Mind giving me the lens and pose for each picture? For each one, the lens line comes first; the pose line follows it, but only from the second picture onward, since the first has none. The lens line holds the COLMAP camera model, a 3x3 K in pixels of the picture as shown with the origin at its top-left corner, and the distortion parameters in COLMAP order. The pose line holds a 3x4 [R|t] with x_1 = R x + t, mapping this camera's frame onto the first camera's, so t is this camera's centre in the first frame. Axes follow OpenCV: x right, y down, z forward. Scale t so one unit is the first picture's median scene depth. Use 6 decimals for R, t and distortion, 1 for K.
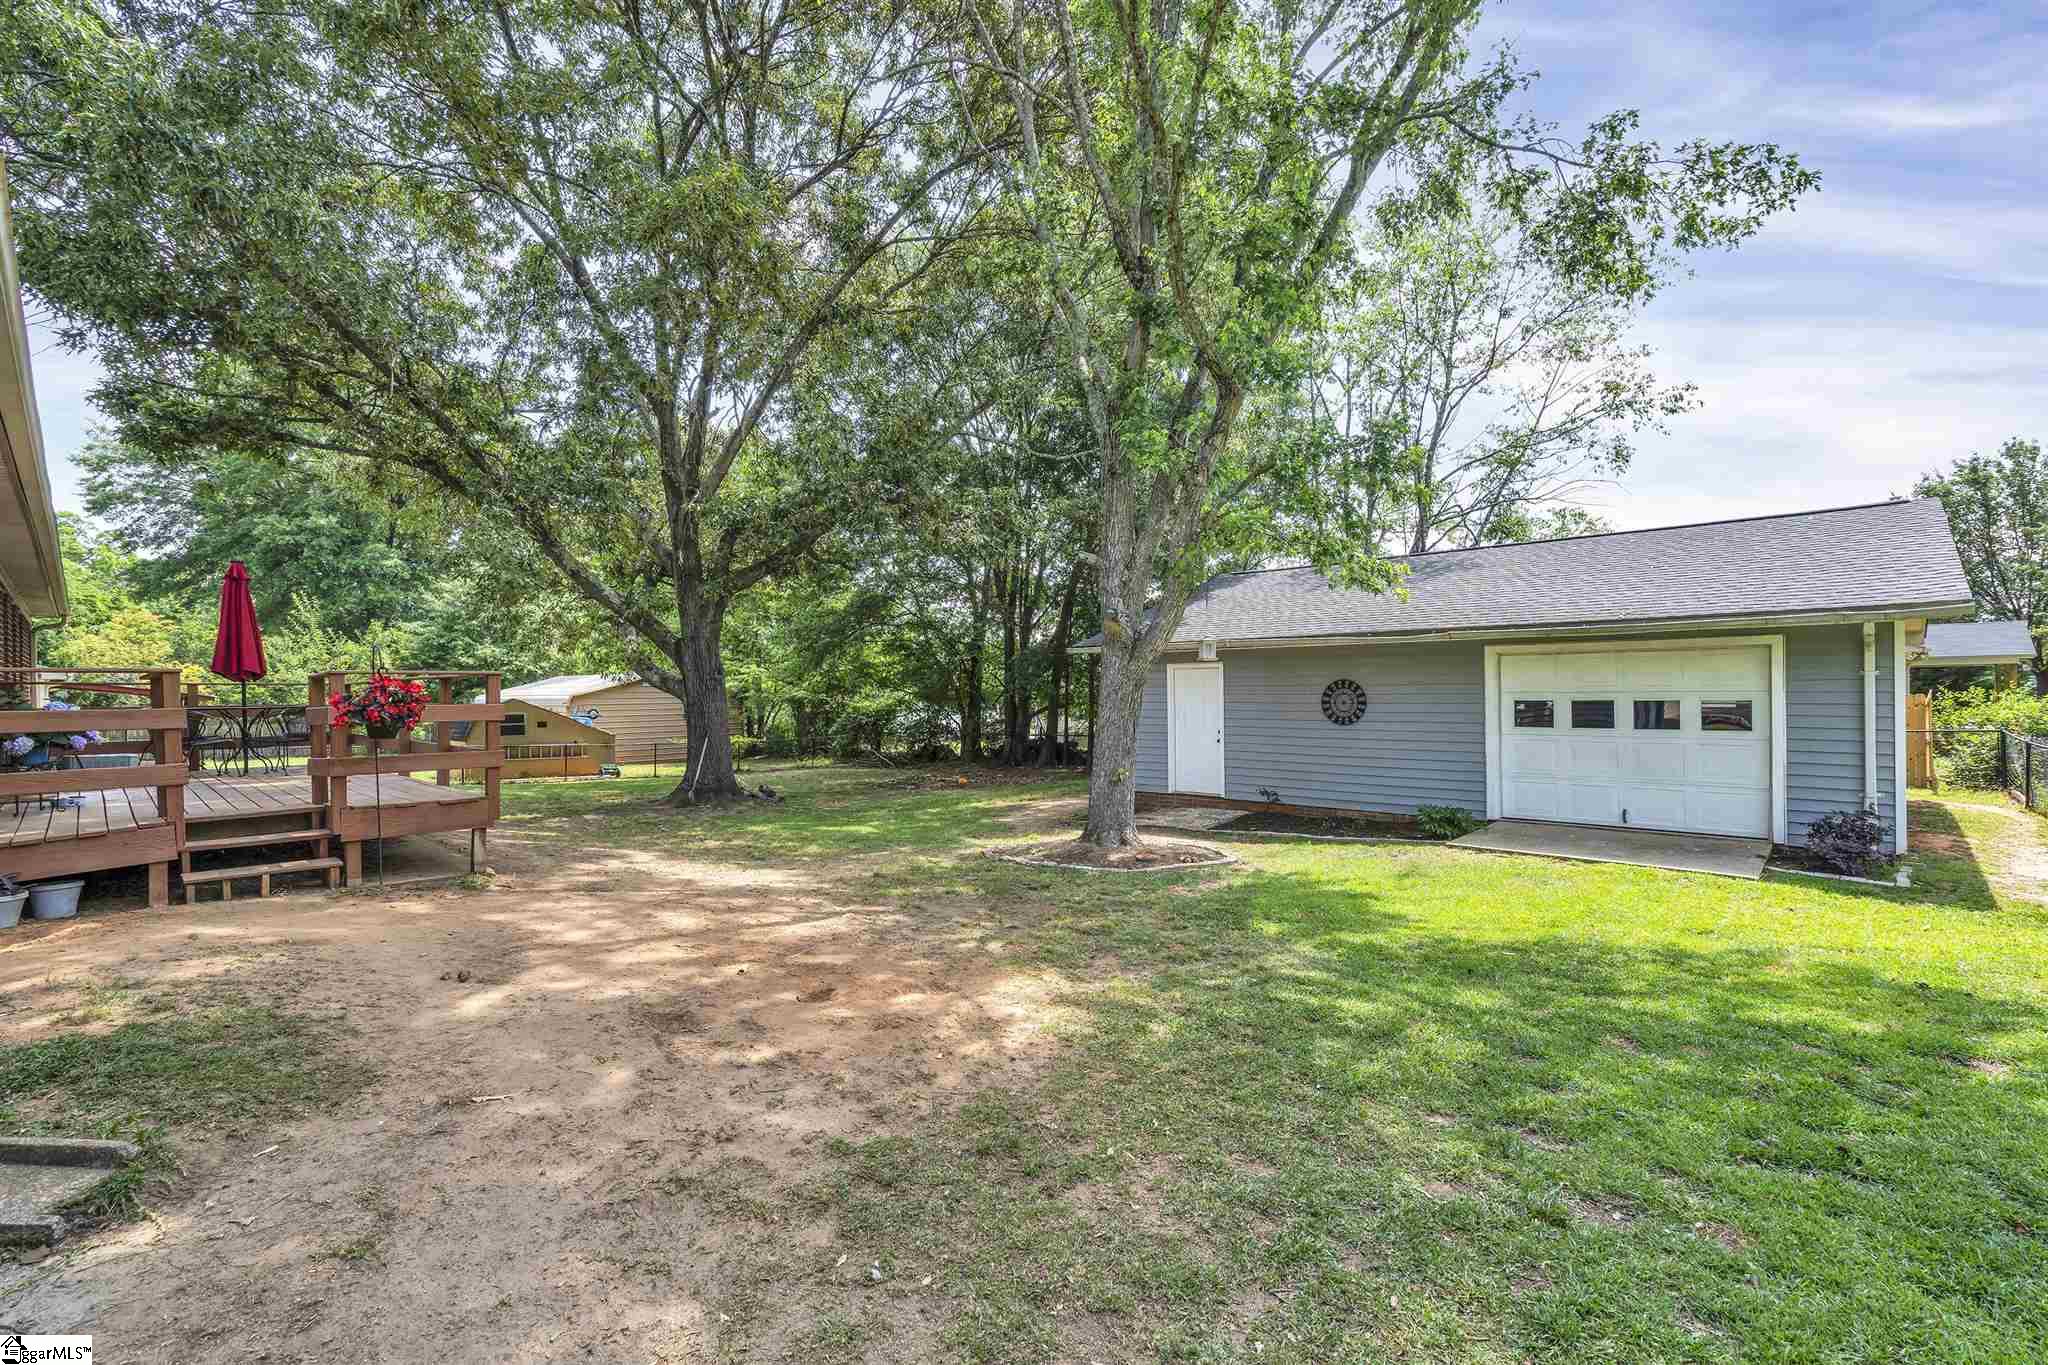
lens RADIAL K [[913.1, 0, 1023.0], [0, 913.1, 686.9], [0, 0, 1]] dist [-0.000092, 0.000043]
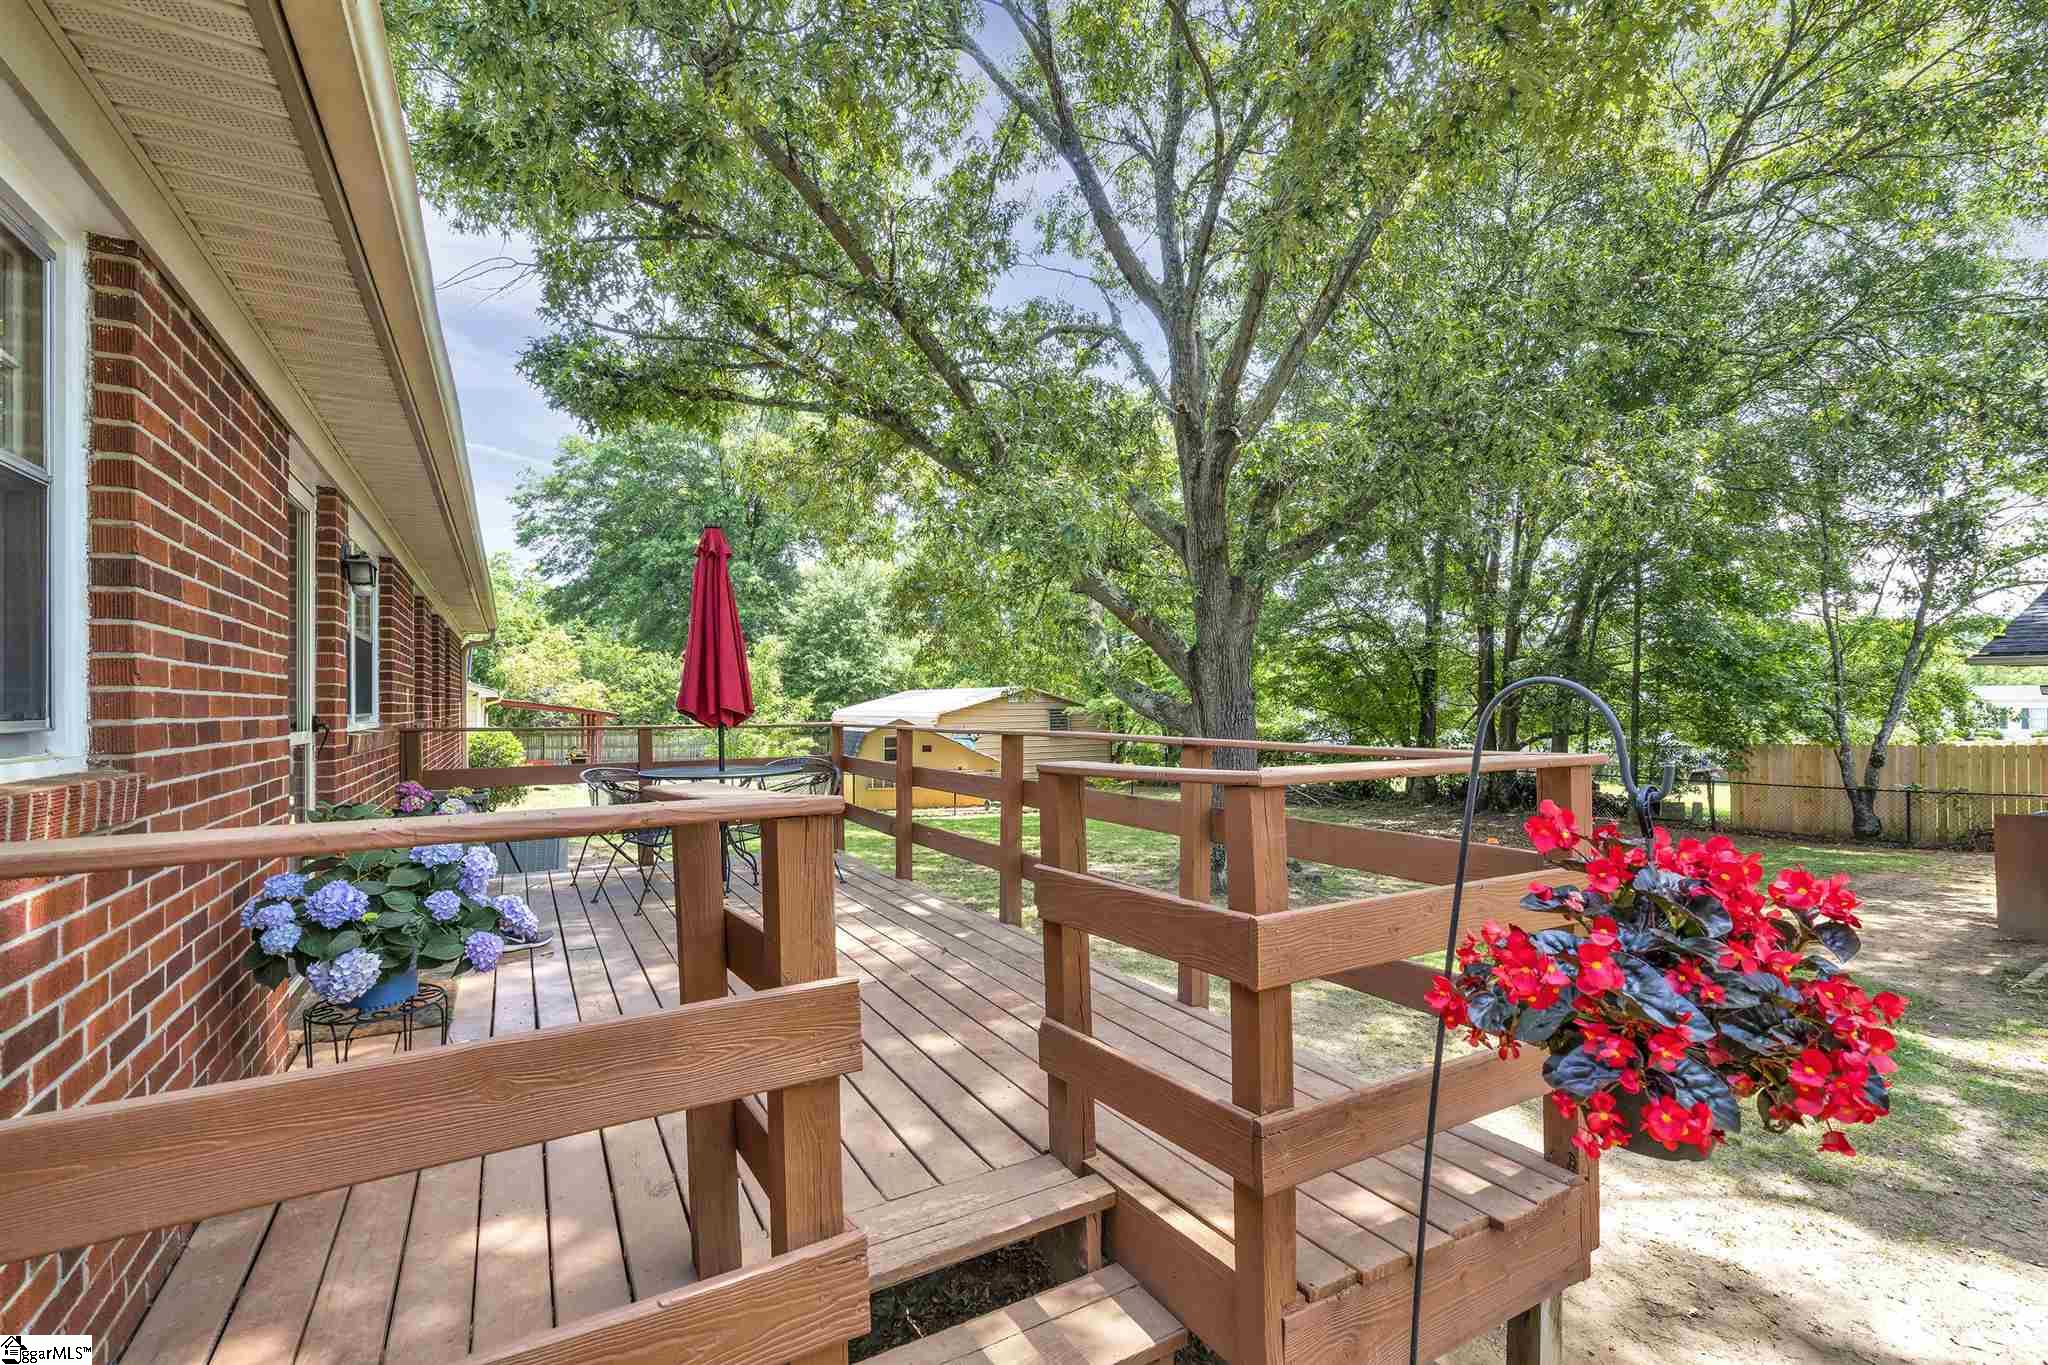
lens RADIAL K [[913.1, 0, 1022.1], [0, 913.1, 684.4], [0, 0, 1]] dist [-0.000092, 0.000043]
pose [[0.957676, -0.003152, -0.287831, -0.106918], [-0.000209, 0.999932, -0.011643, -0.005986], [0.287848, 0.011210, 0.957611, 0.105040]]
